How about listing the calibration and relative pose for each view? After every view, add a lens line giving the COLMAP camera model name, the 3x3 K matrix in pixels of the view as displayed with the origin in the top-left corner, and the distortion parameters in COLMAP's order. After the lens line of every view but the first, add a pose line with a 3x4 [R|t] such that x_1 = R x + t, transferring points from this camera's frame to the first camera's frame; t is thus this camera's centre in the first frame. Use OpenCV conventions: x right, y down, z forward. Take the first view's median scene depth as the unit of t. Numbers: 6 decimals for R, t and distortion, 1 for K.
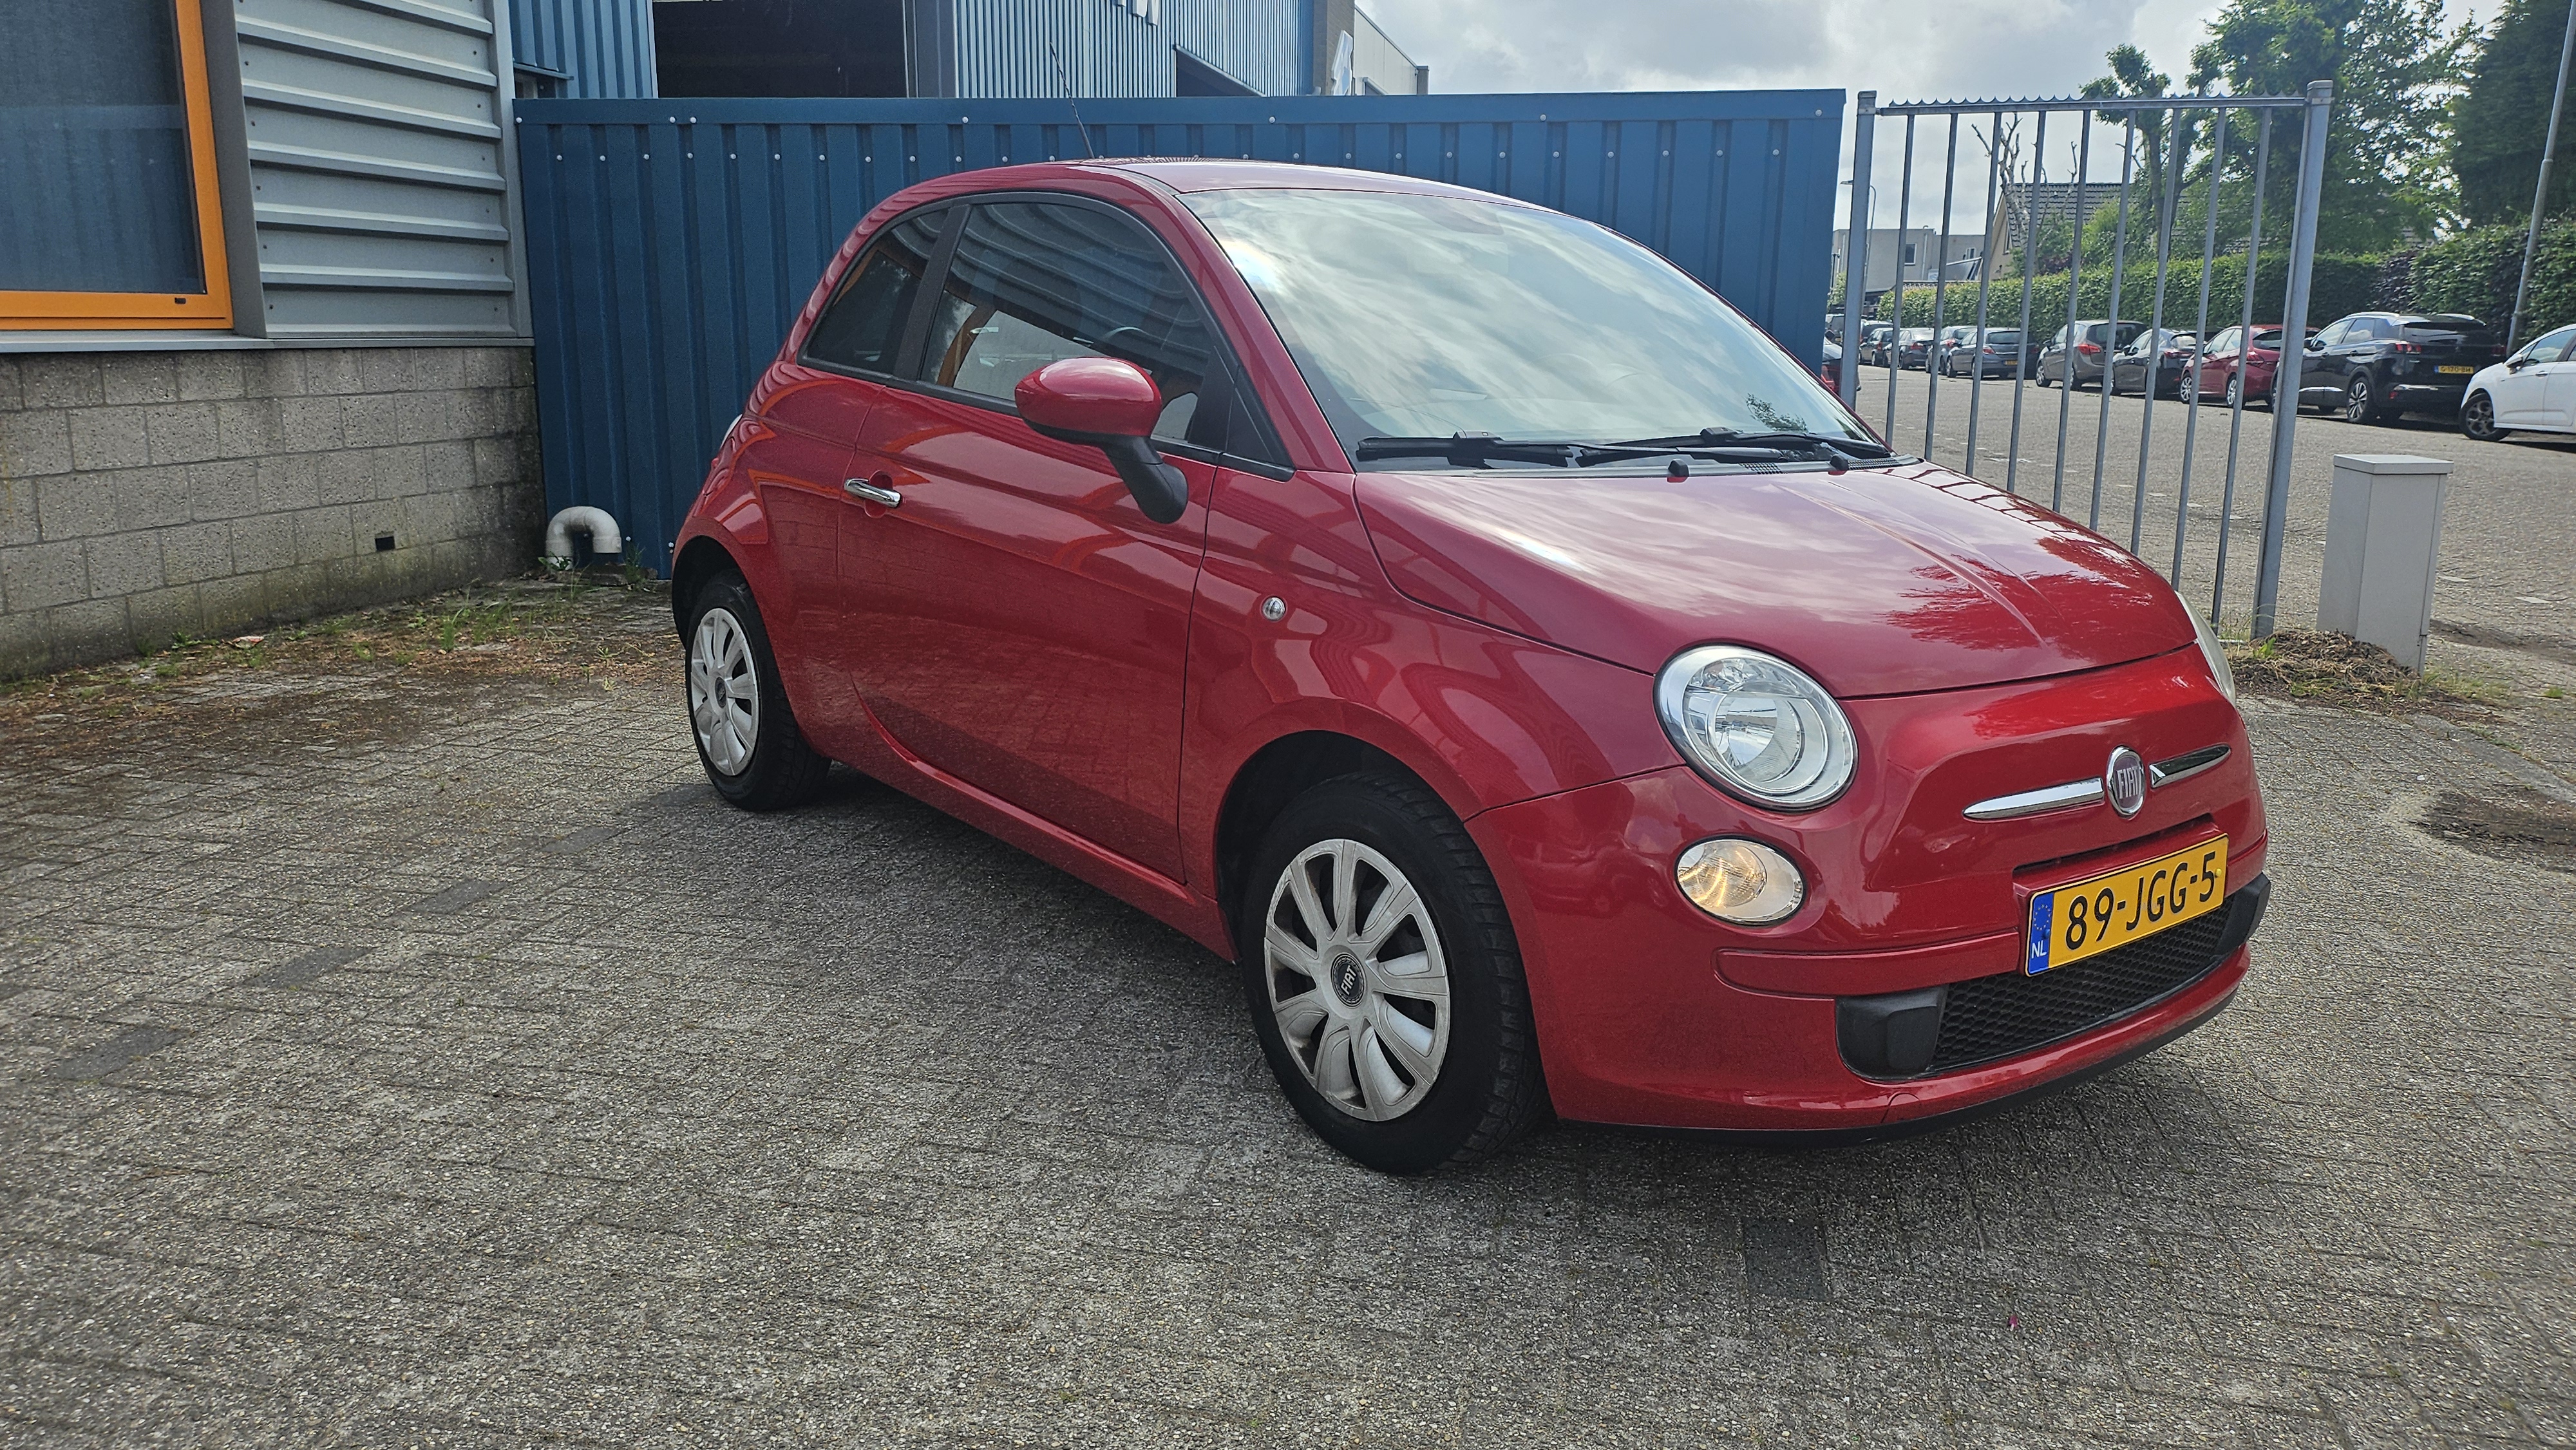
lens RADIAL K [[1770.1, 0, 1288.5], [0, 1770.1, 709.5], [0, 0, 1]] dist [0.071852, -0.085561]
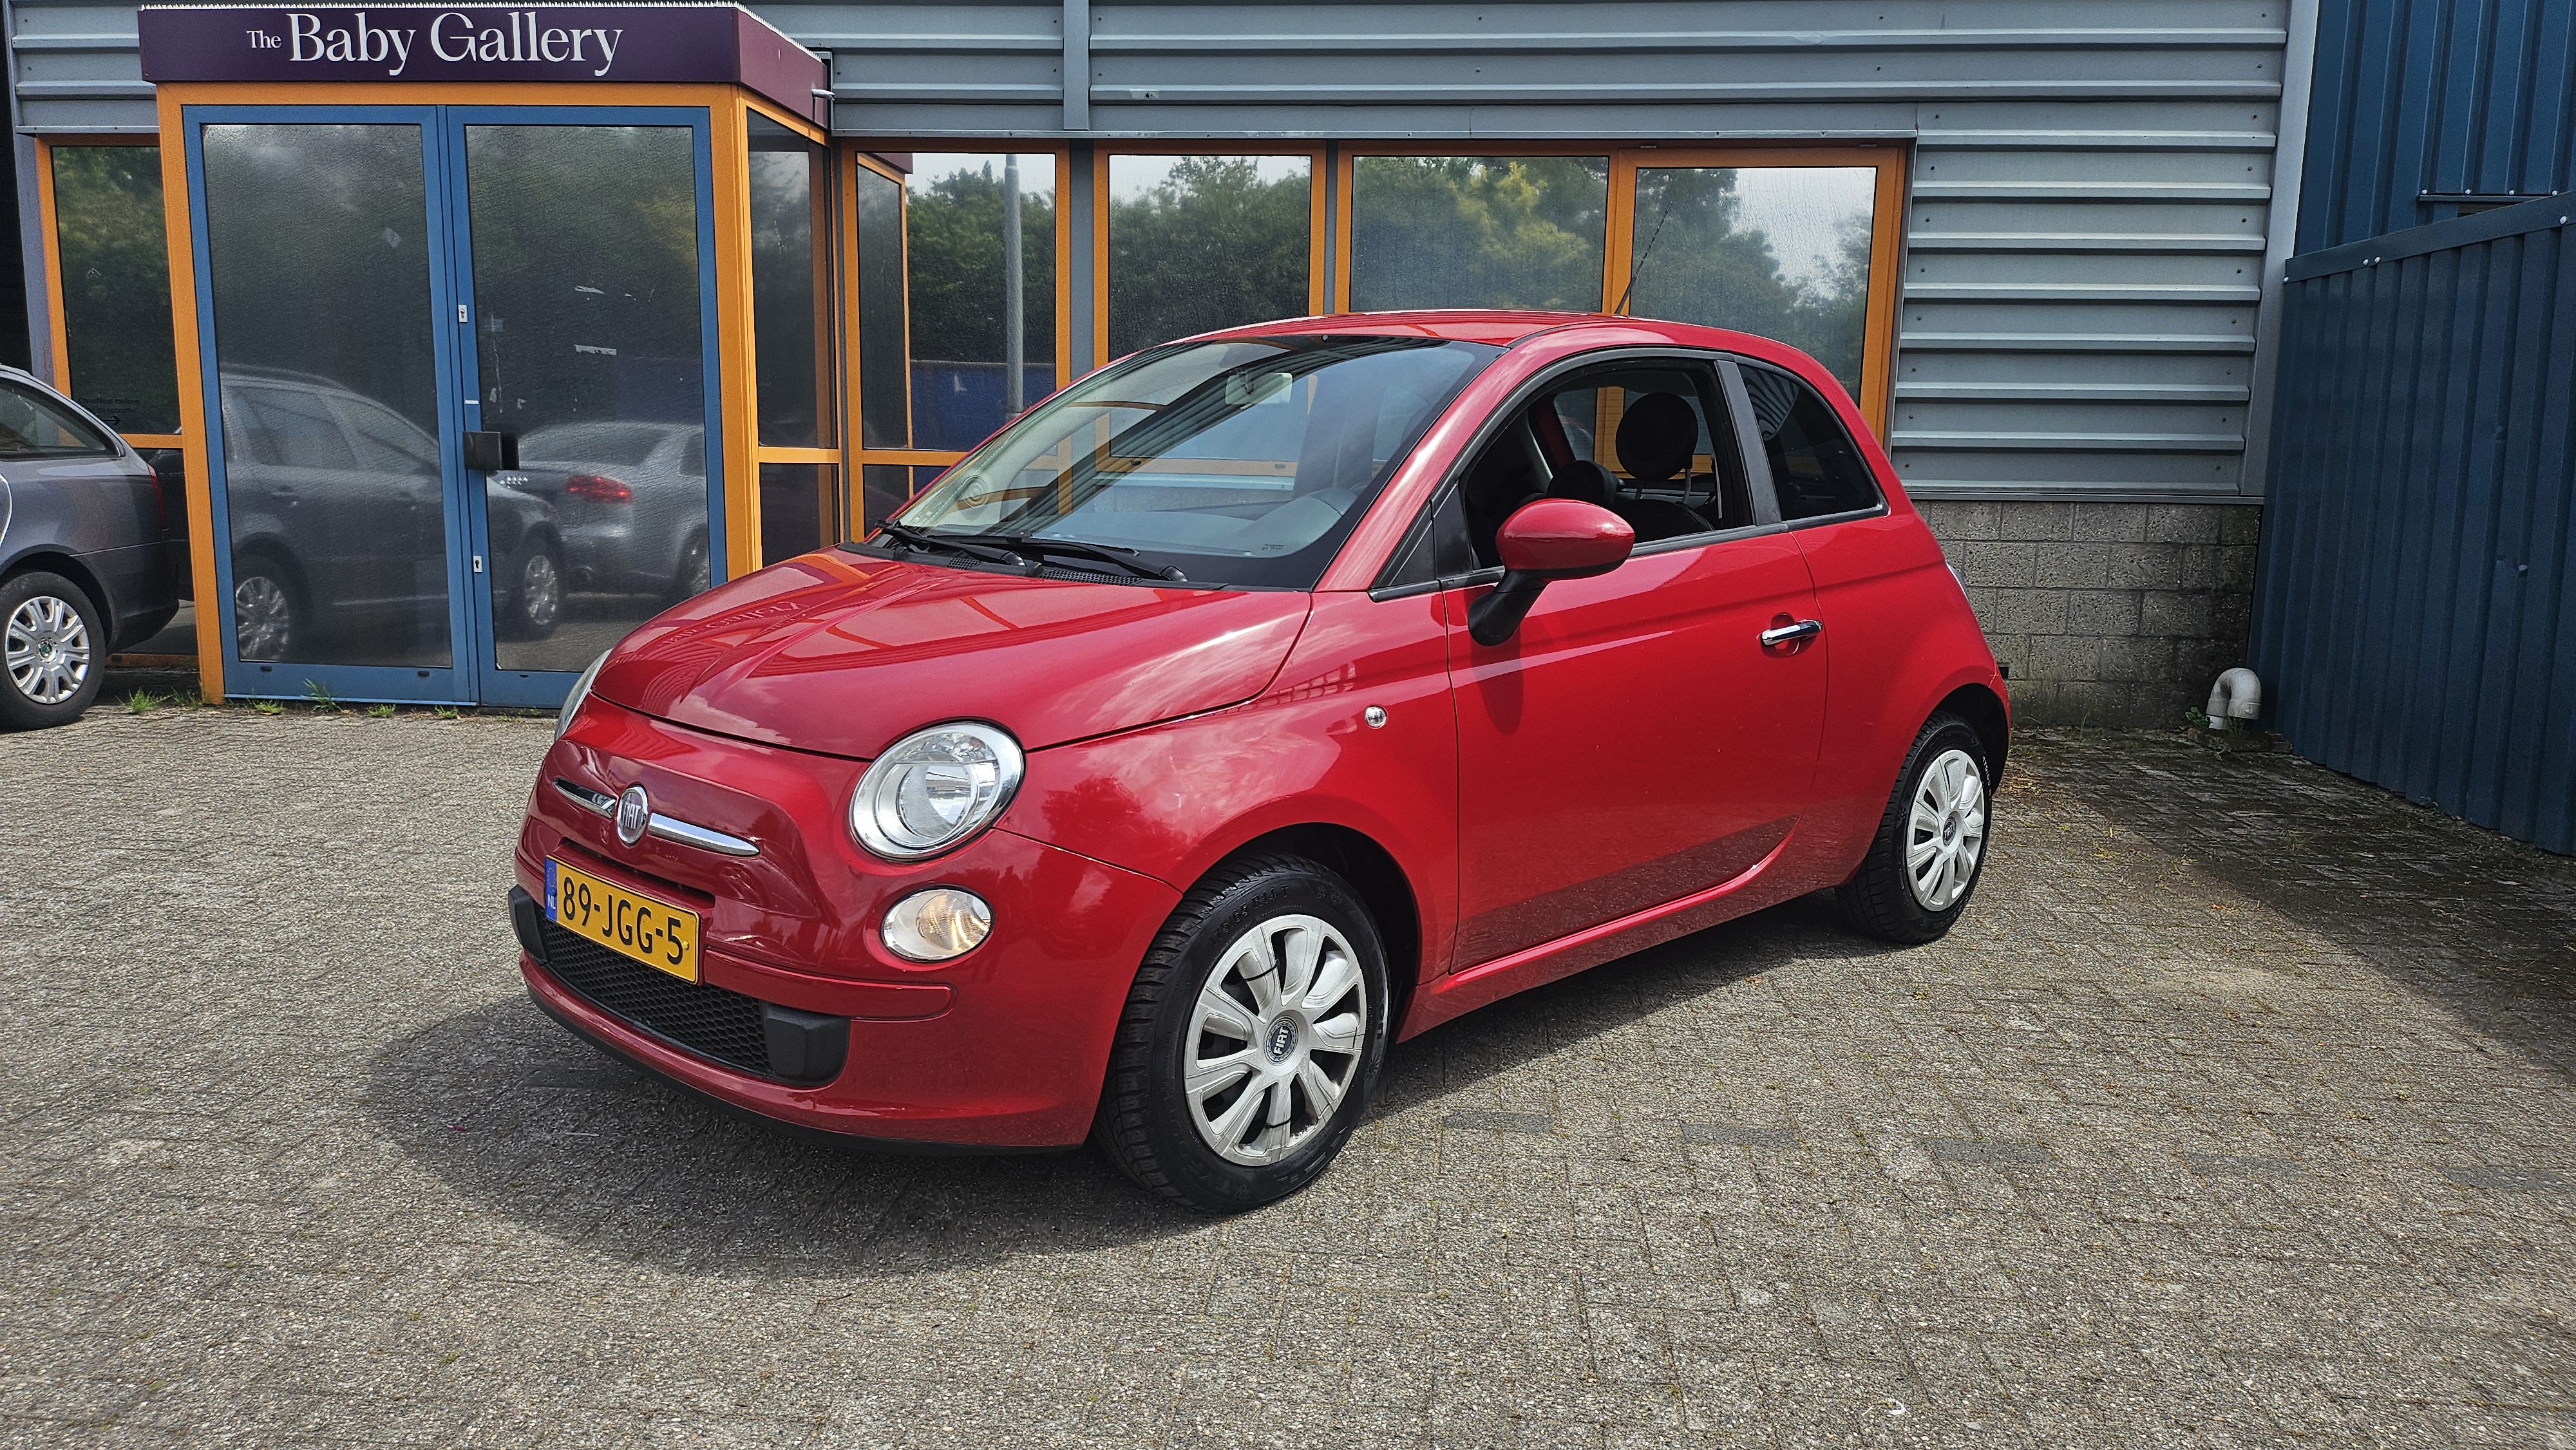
lens RADIAL K [[1770.1, 0, 1288.5], [0, 1770.1, 709.5], [0, 0, 1]] dist [0.071852, -0.085561]
pose [[0.139312, 0.125707, -0.982237, 1.353387], [-0.222767, 0.970463, 0.092605, -0.187361], [0.964866, 0.205910, 0.163201, 0.981127]]
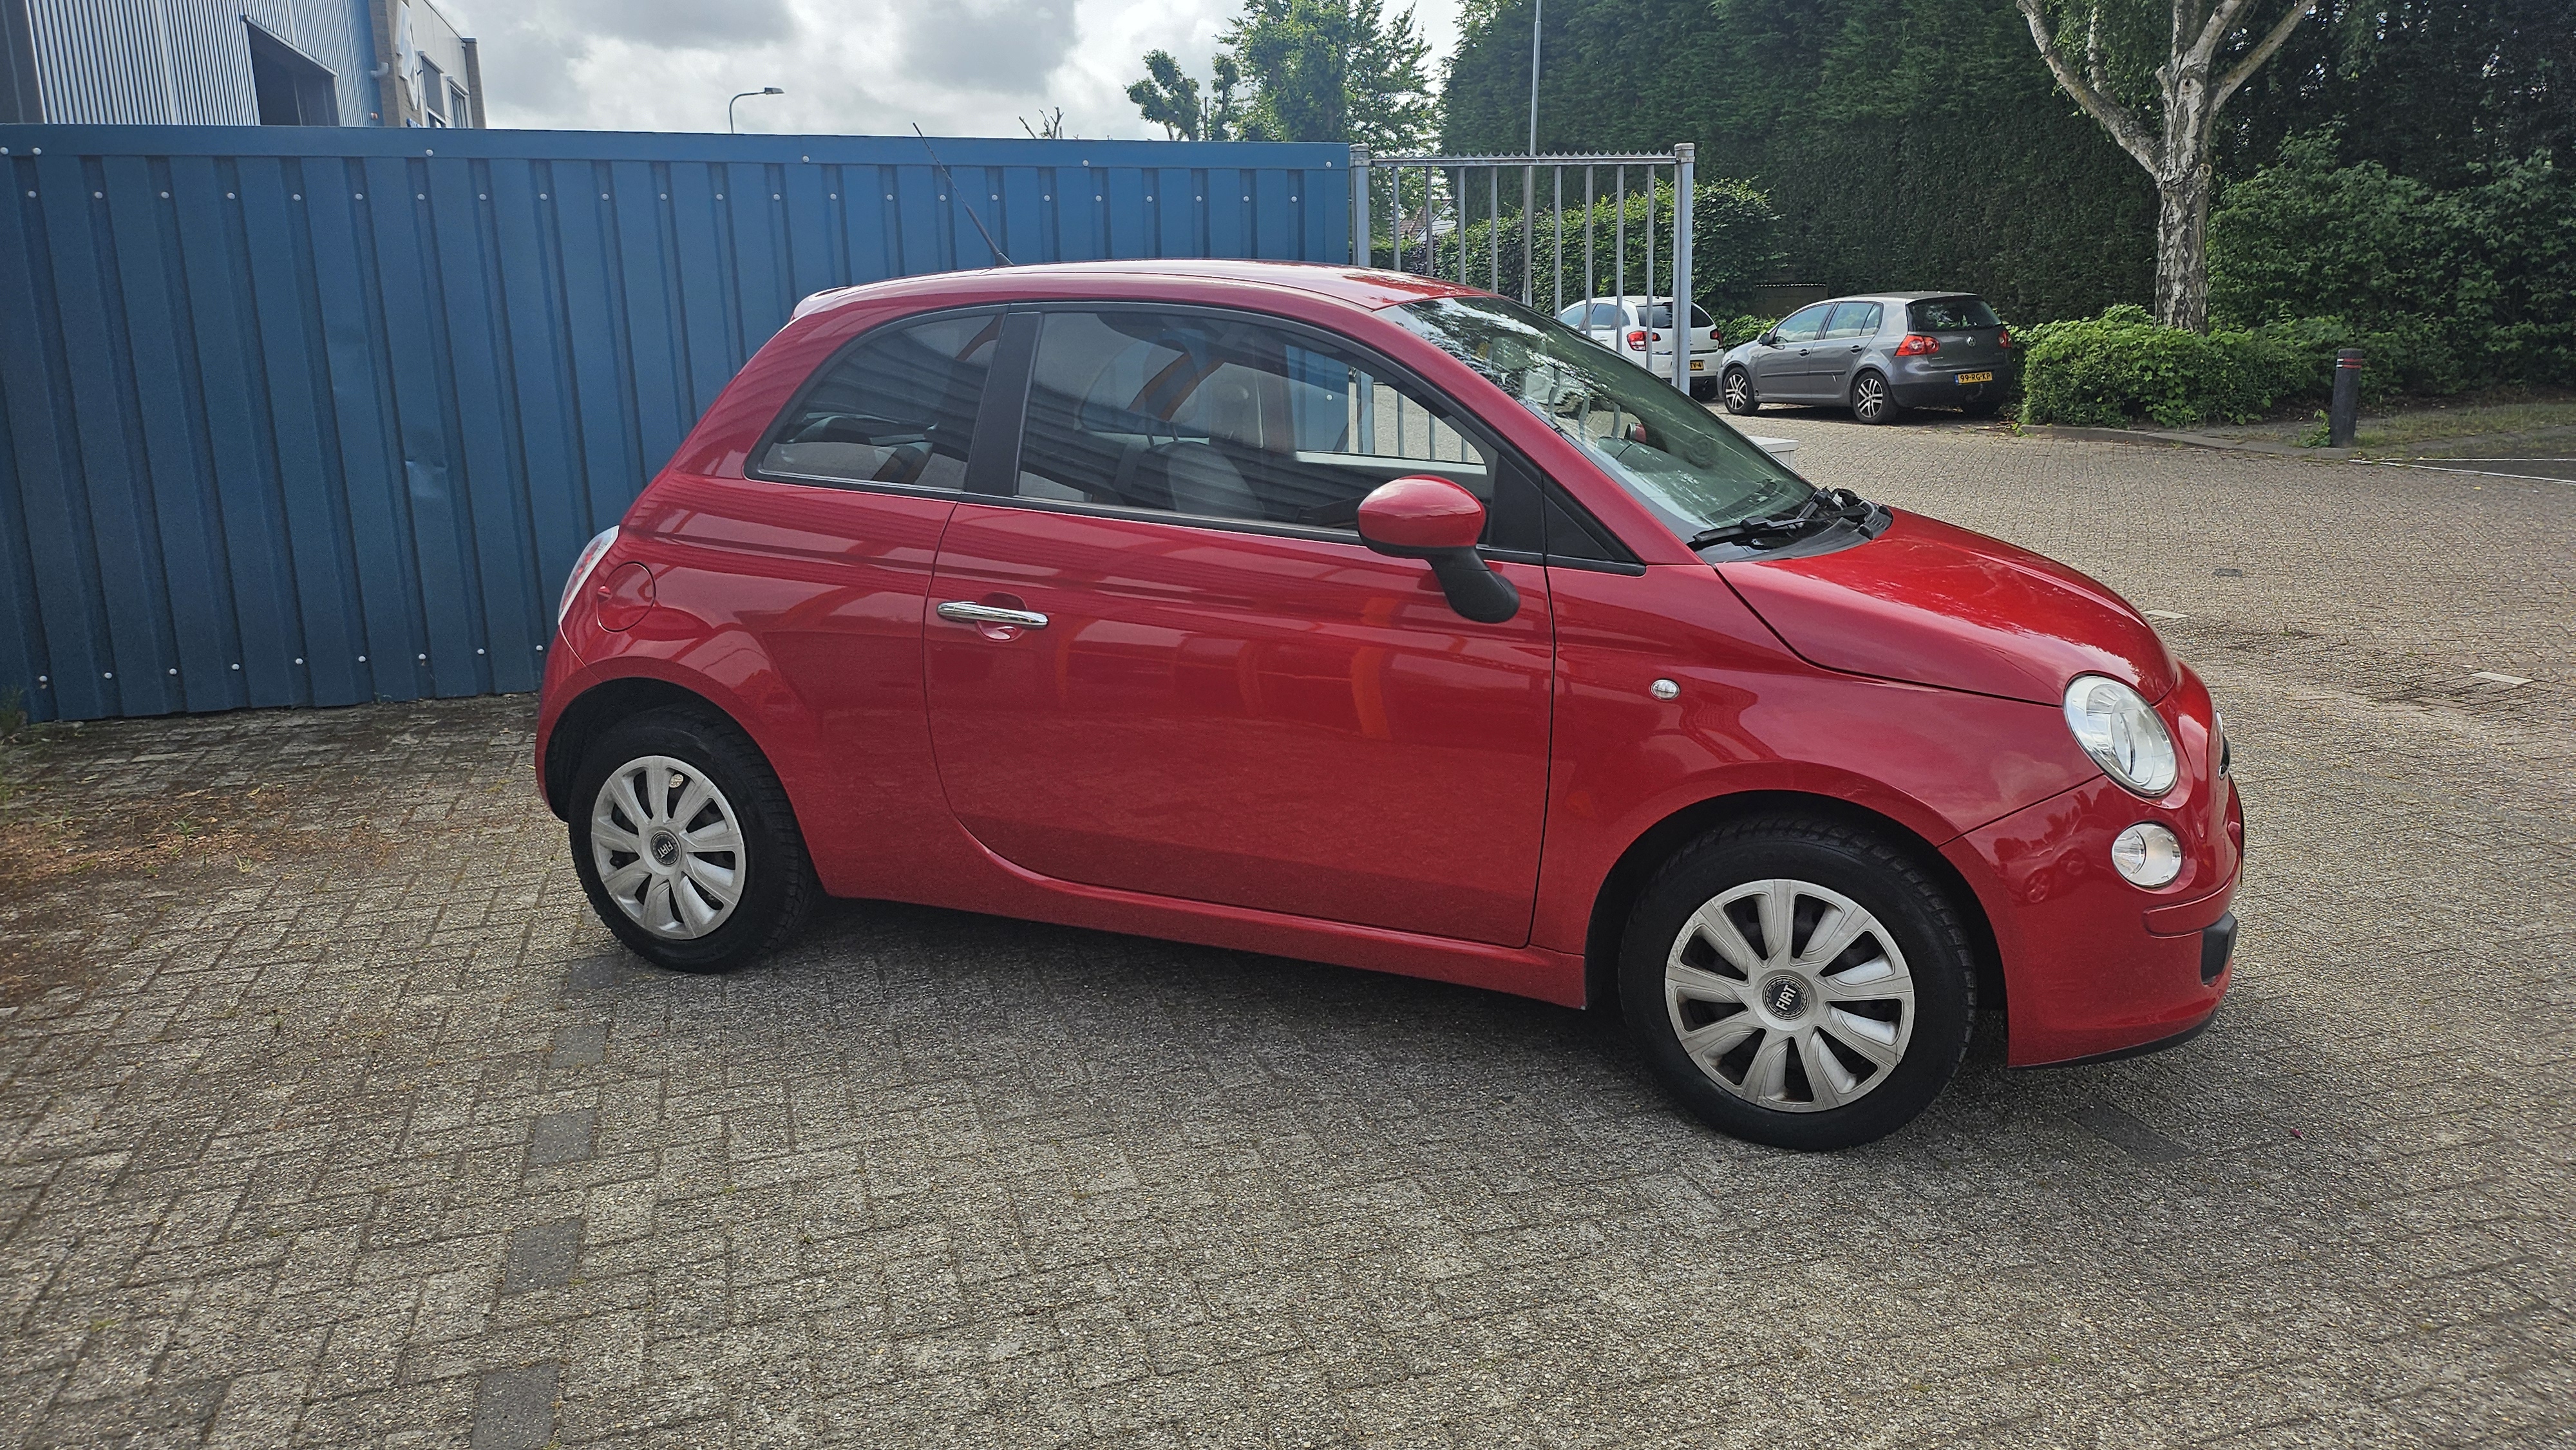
lens RADIAL K [[1770.1, 0, 1288.5], [0, 1770.1, 709.5], [0, 0, 1]] dist [0.071852, -0.085561]
pose [[0.873803, -0.137004, 0.466581, -0.649484], [0.132677, 0.990256, 0.042298, -0.107750], [-0.467829, 0.024945, 0.883467, 0.094611]]
